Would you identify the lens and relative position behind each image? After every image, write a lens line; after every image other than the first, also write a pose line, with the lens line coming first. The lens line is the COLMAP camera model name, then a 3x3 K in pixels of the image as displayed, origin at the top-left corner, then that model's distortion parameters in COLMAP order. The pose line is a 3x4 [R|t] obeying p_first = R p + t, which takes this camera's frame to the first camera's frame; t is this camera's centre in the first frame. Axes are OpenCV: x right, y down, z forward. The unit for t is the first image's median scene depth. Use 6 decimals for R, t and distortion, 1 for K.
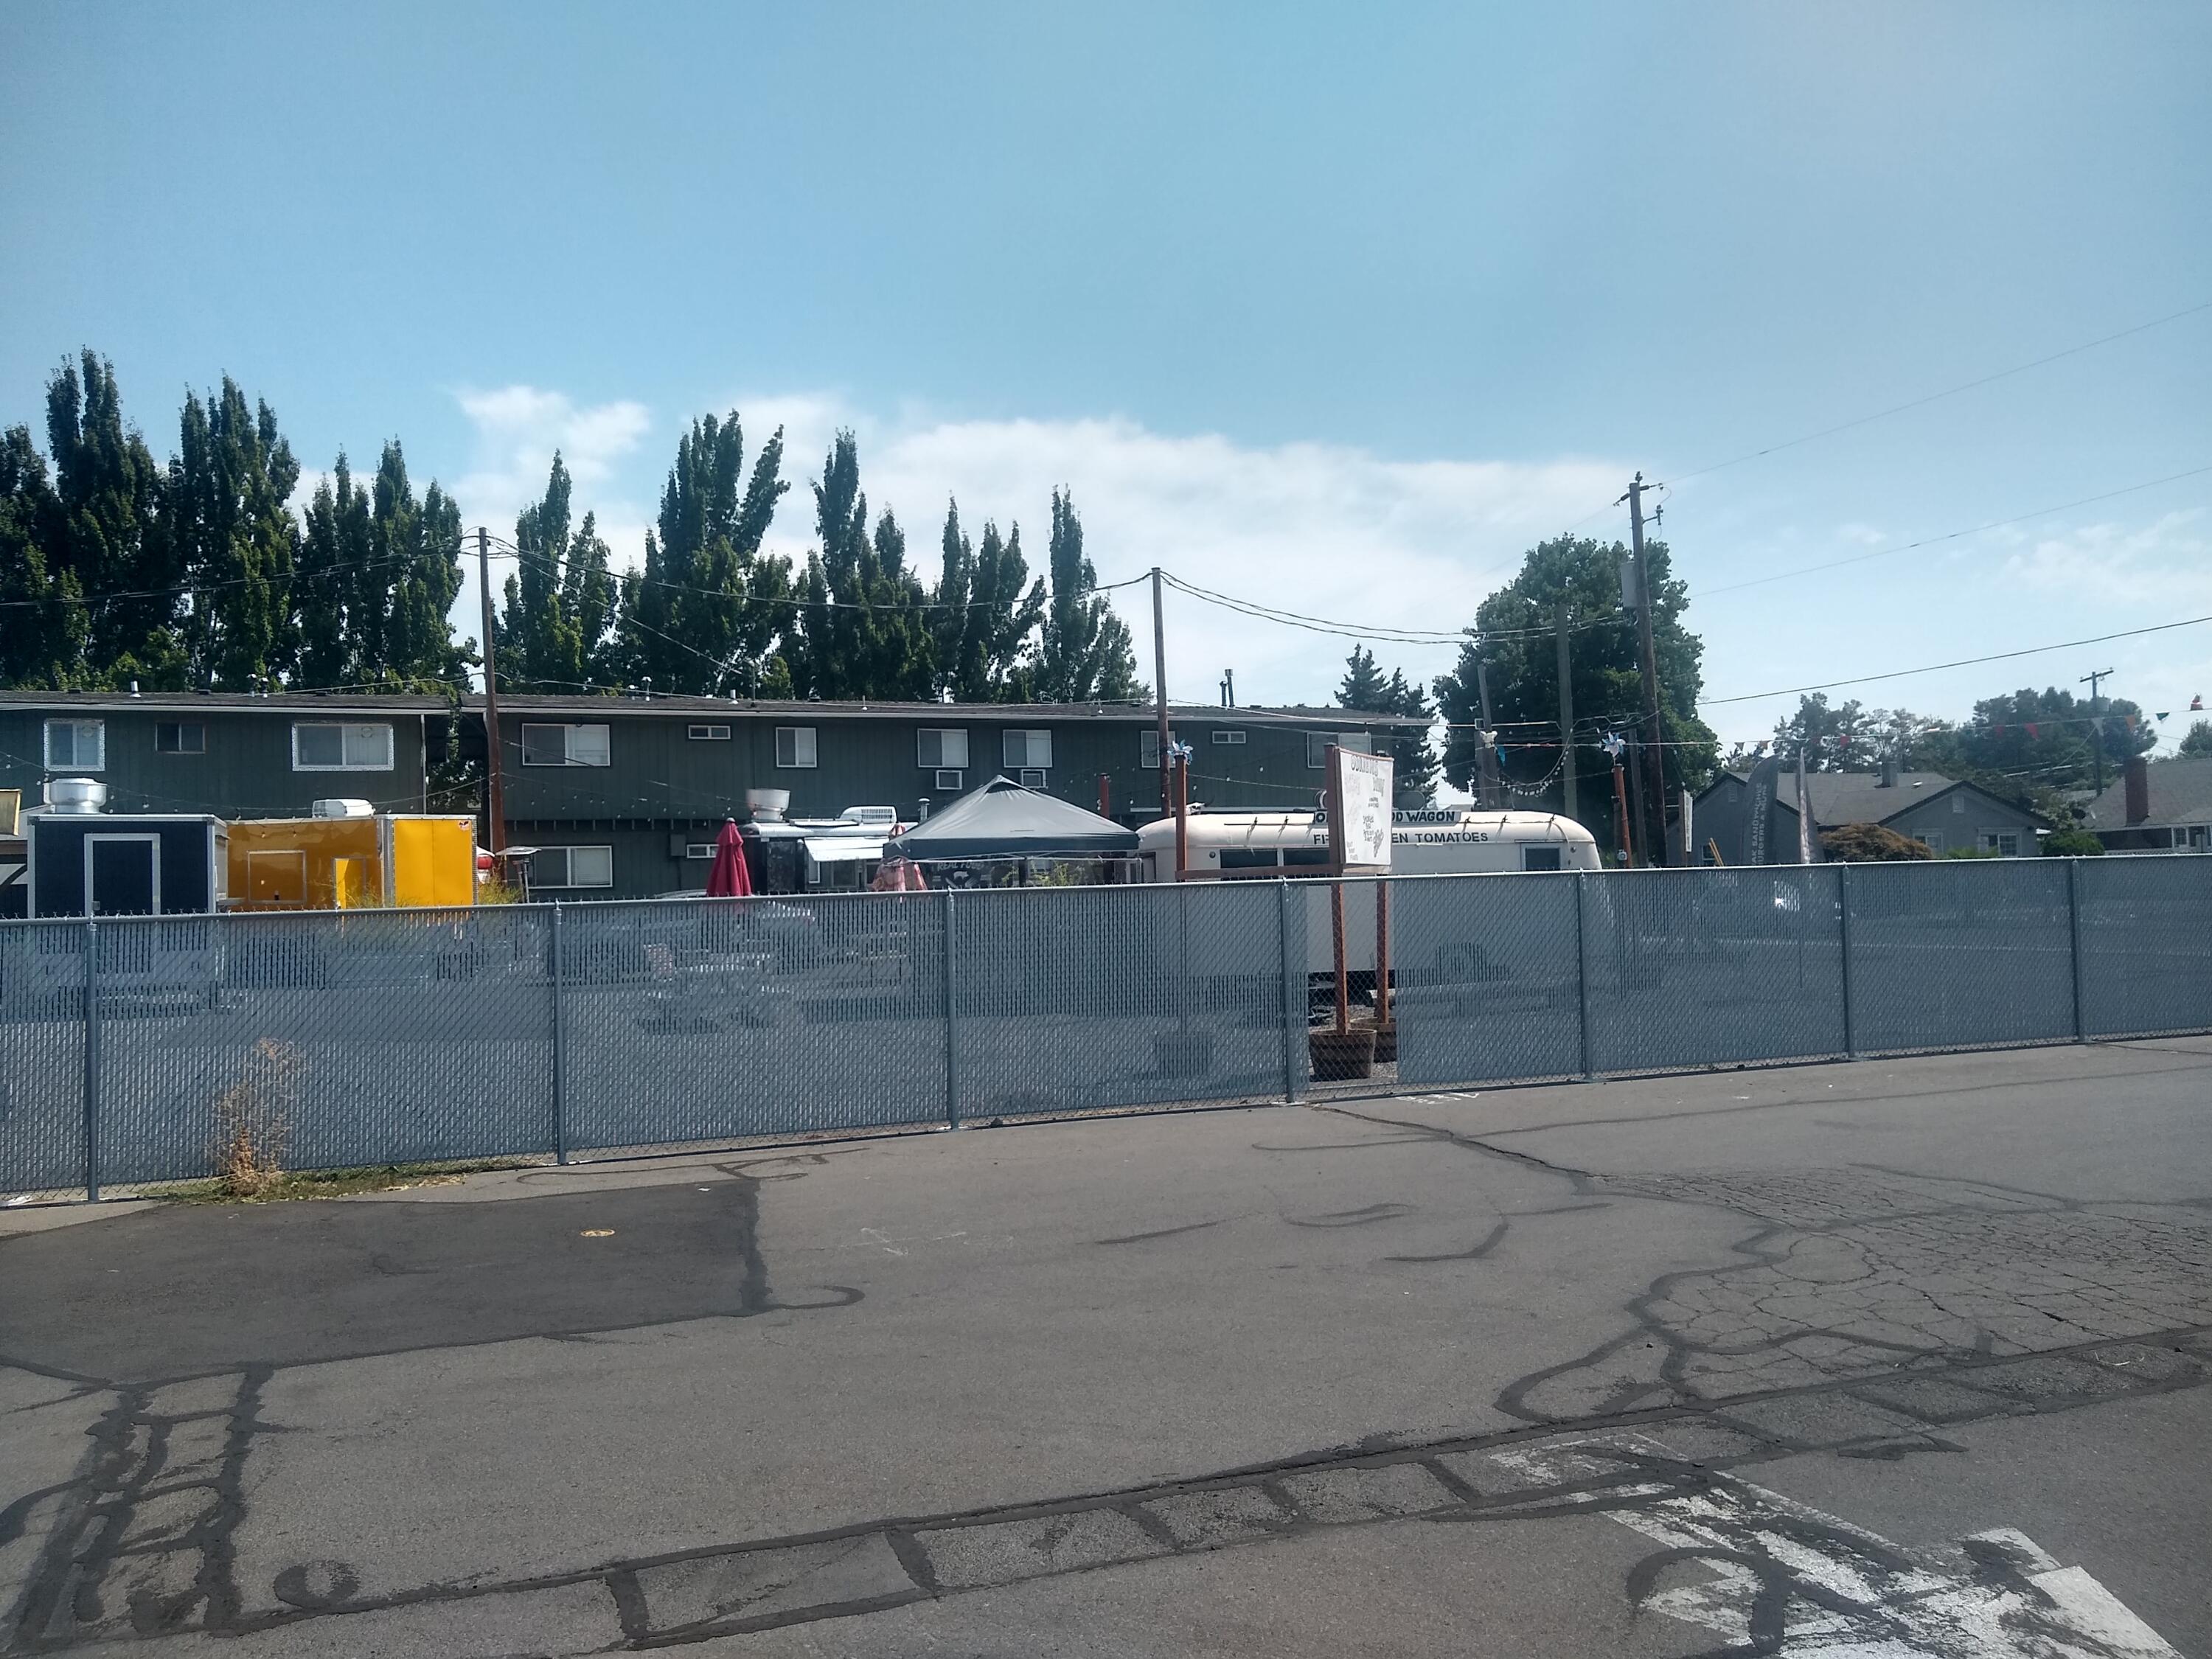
lens RADIAL K [[1759.8, 0, 1106.0], [0, 1759.8, 859.6], [0, 0, 1]] dist [0.036459, -0.038723]
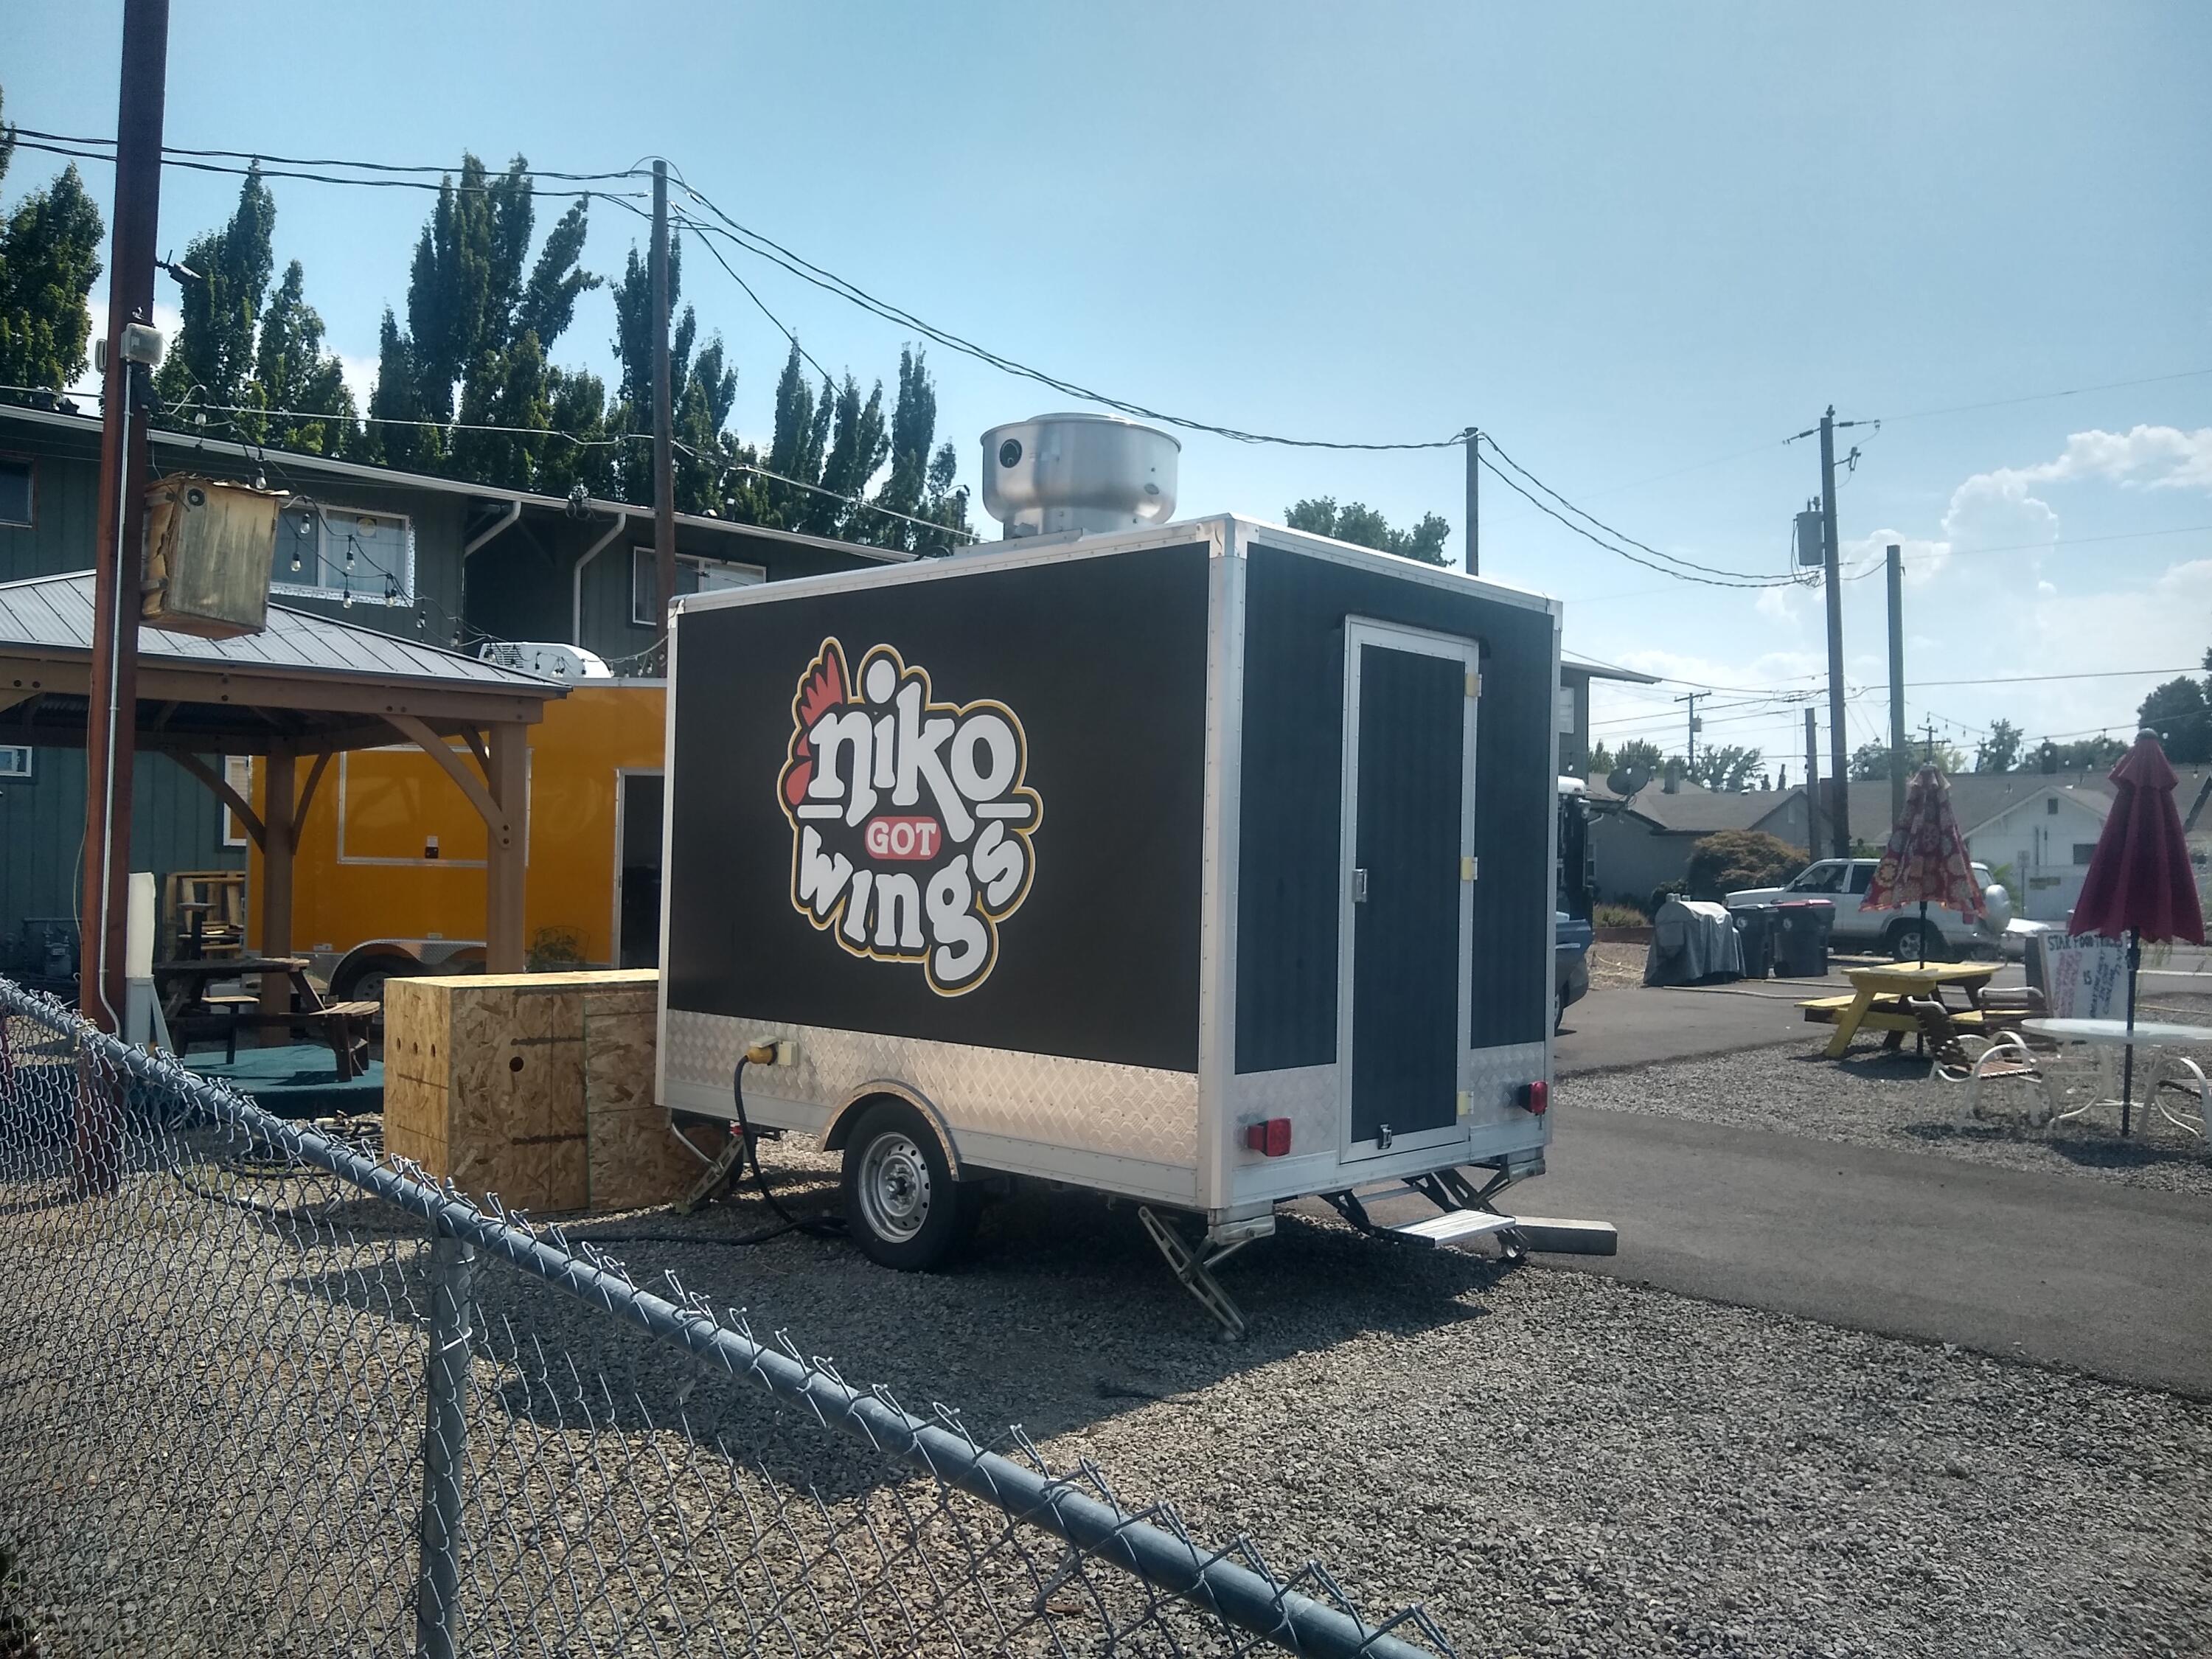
lens RADIAL K [[1744.7, 0, 1106.0], [0, 1744.7, 829.5], [0, 0, 1]] dist [-0.015239, -0.002033]
pose [[0.910805, 0.042825, 0.410610, -0.268148], [-0.039774, 0.999081, -0.015974, 0.008637], [-0.410917, -0.001782, 0.911671, 0.291514]]
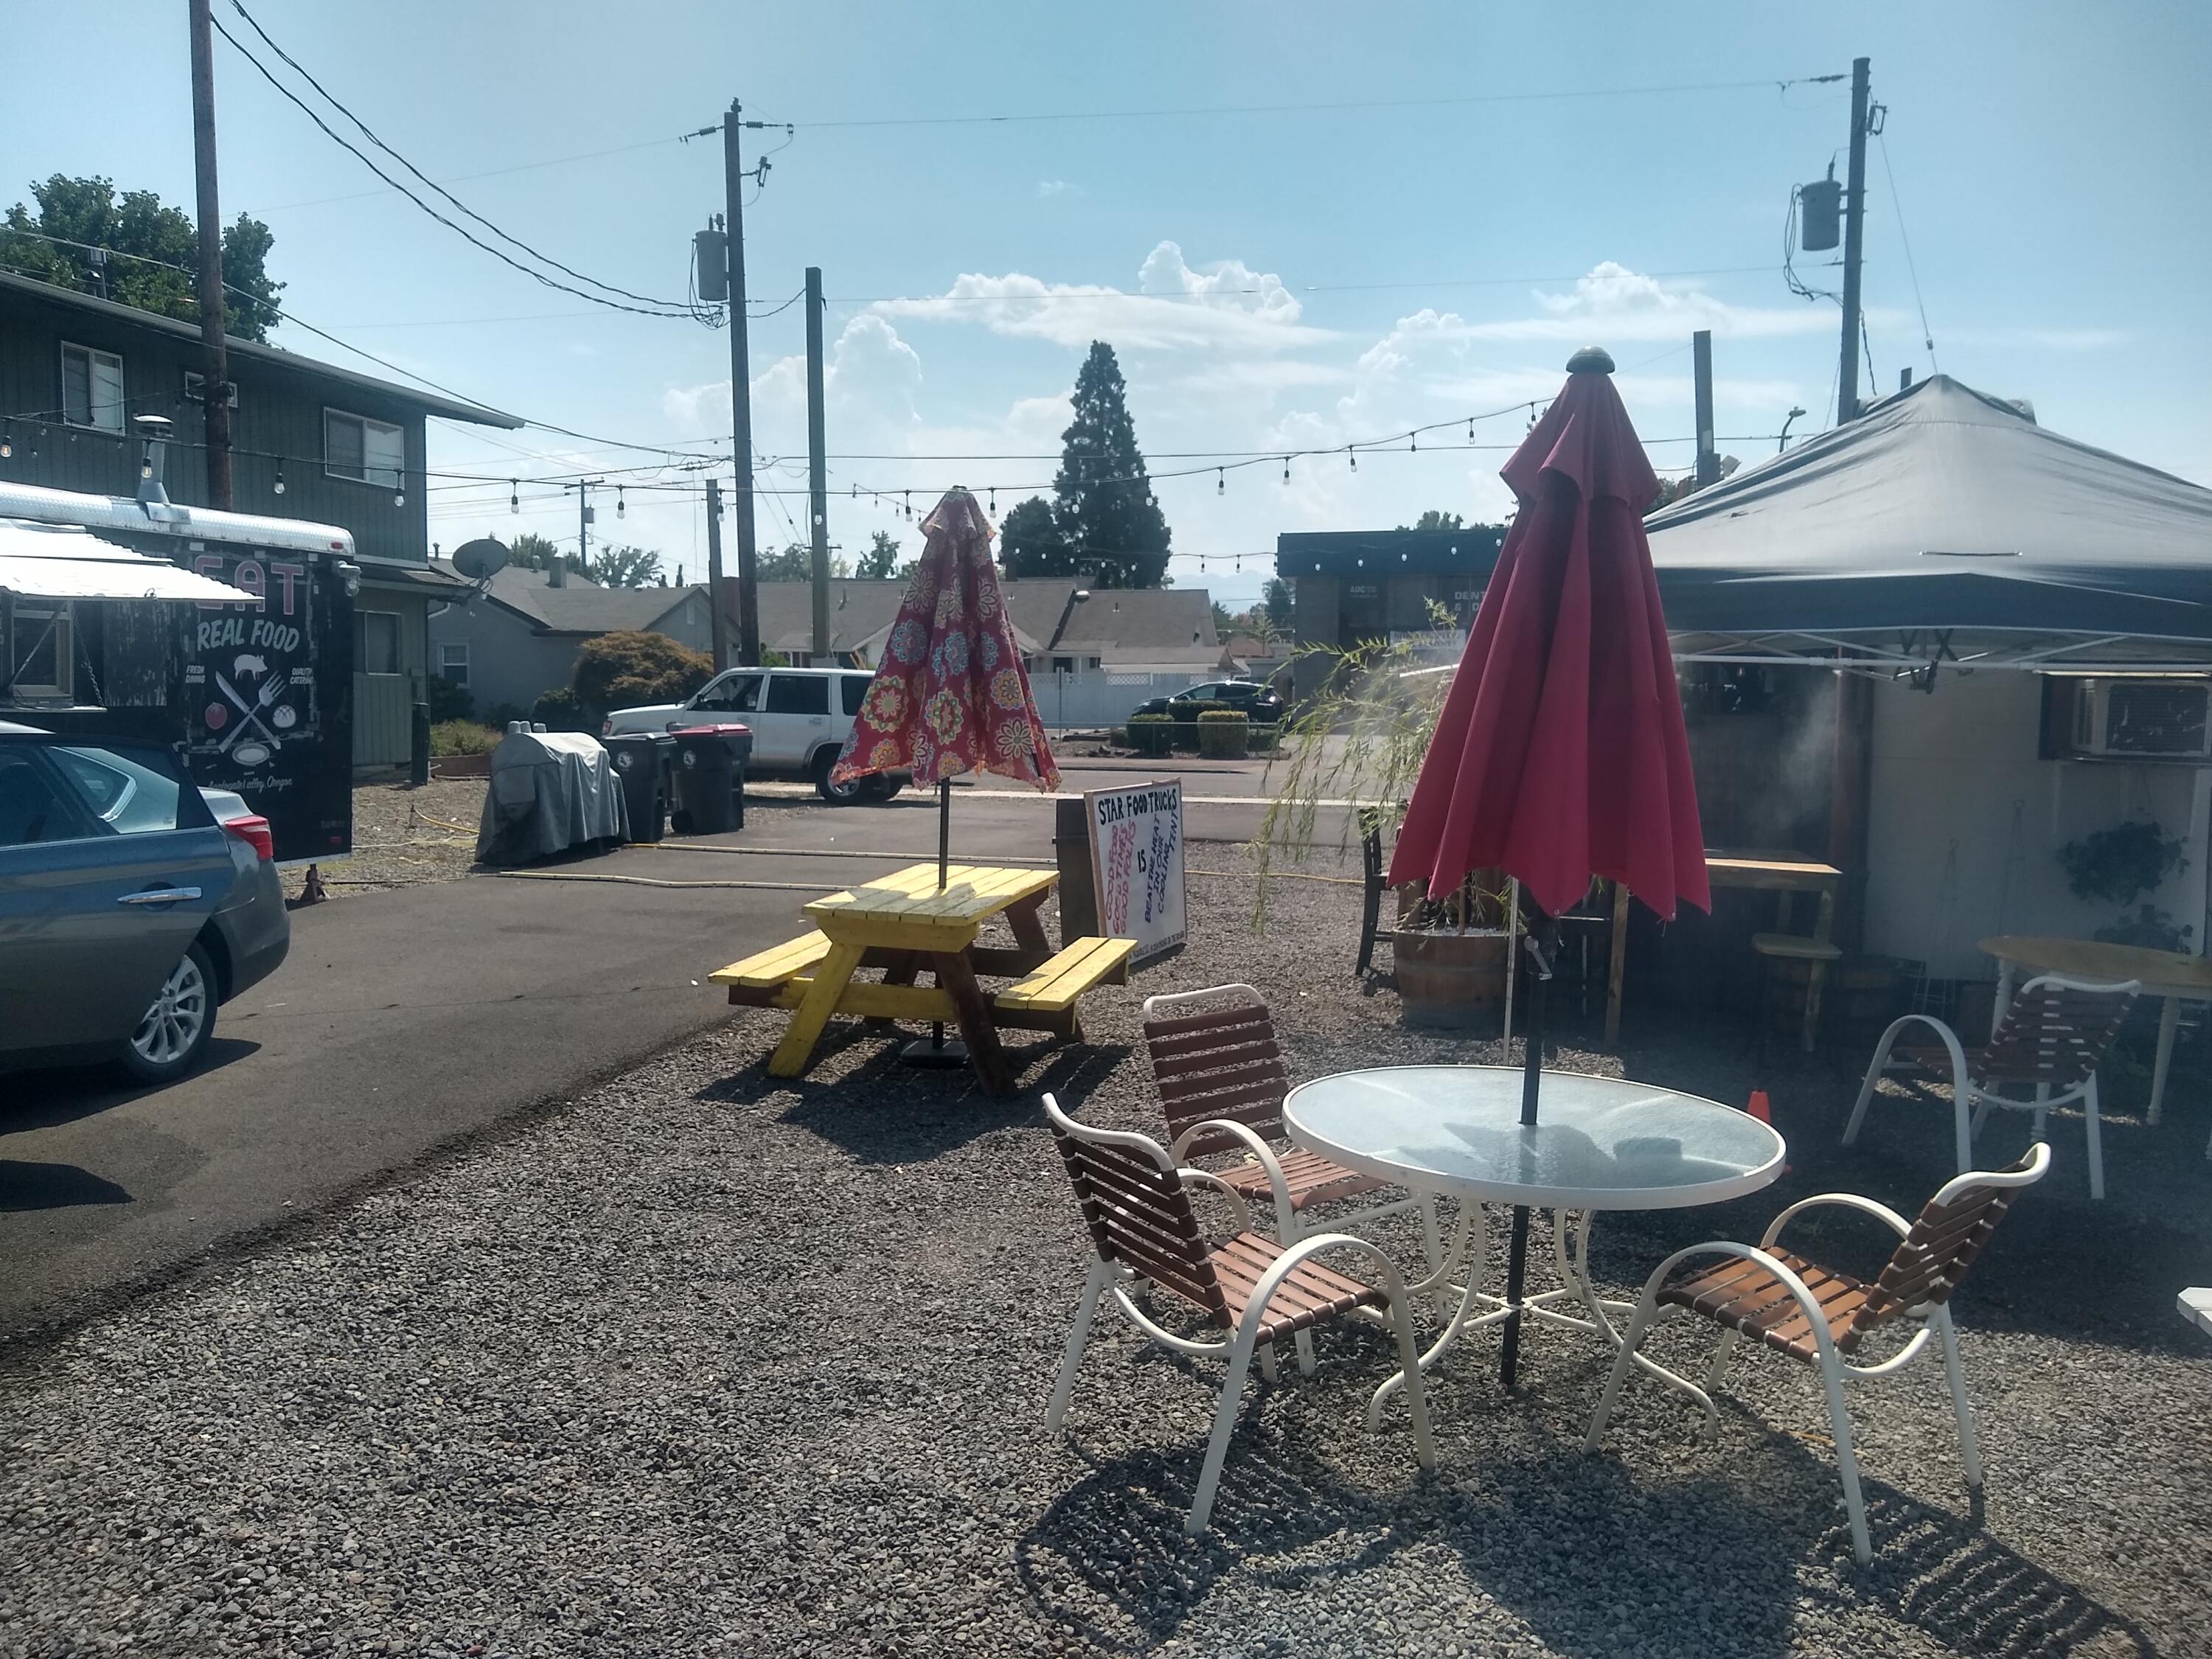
lens RADIAL K [[1744.7, 0, 1106.0], [0, 1744.7, 829.5], [0, 0, 1]] dist [-0.015239, -0.002033]
pose [[0.511356, -0.039564, 0.858458, -0.162425], [-0.042115, 0.996586, 0.071017, 0.005776], [-0.858337, -0.072469, 0.507944, 0.395666]]
